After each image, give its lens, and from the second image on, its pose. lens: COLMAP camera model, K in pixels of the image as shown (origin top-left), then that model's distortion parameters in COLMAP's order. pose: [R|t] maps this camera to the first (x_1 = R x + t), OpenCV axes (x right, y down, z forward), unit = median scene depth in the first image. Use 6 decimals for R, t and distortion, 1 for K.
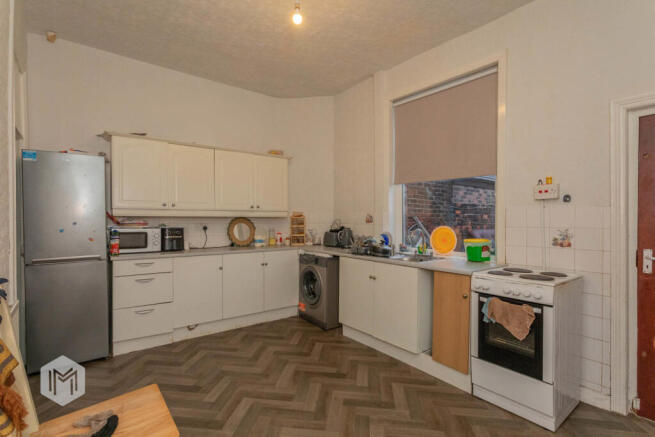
lens RADIAL K [[314.0, 0, 326.1], [0, 314.0, 218.9], [0, 0, 1]] dist [-0.000857, -0.000160]
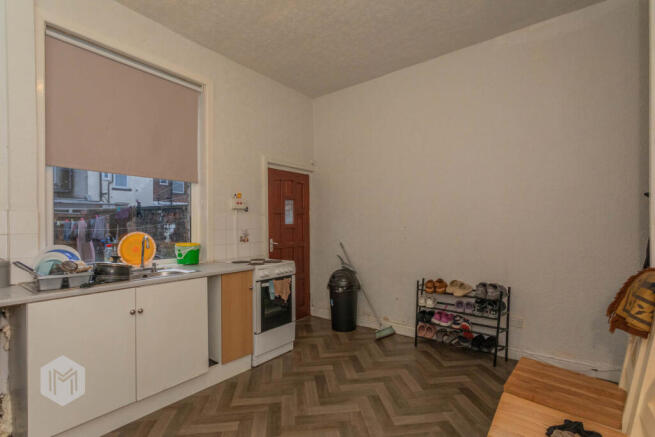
lens RADIAL K [[314.0, 0, 326.1], [0, 314.0, 218.9], [0, 0, 1]] dist [-0.000857, -0.000160]
pose [[-0.257726, 0.013923, 0.966118, -0.788578], [0.005472, 0.999901, -0.012950, 0.002323], [-0.966202, 0.001949, -0.257777, 1.042530]]
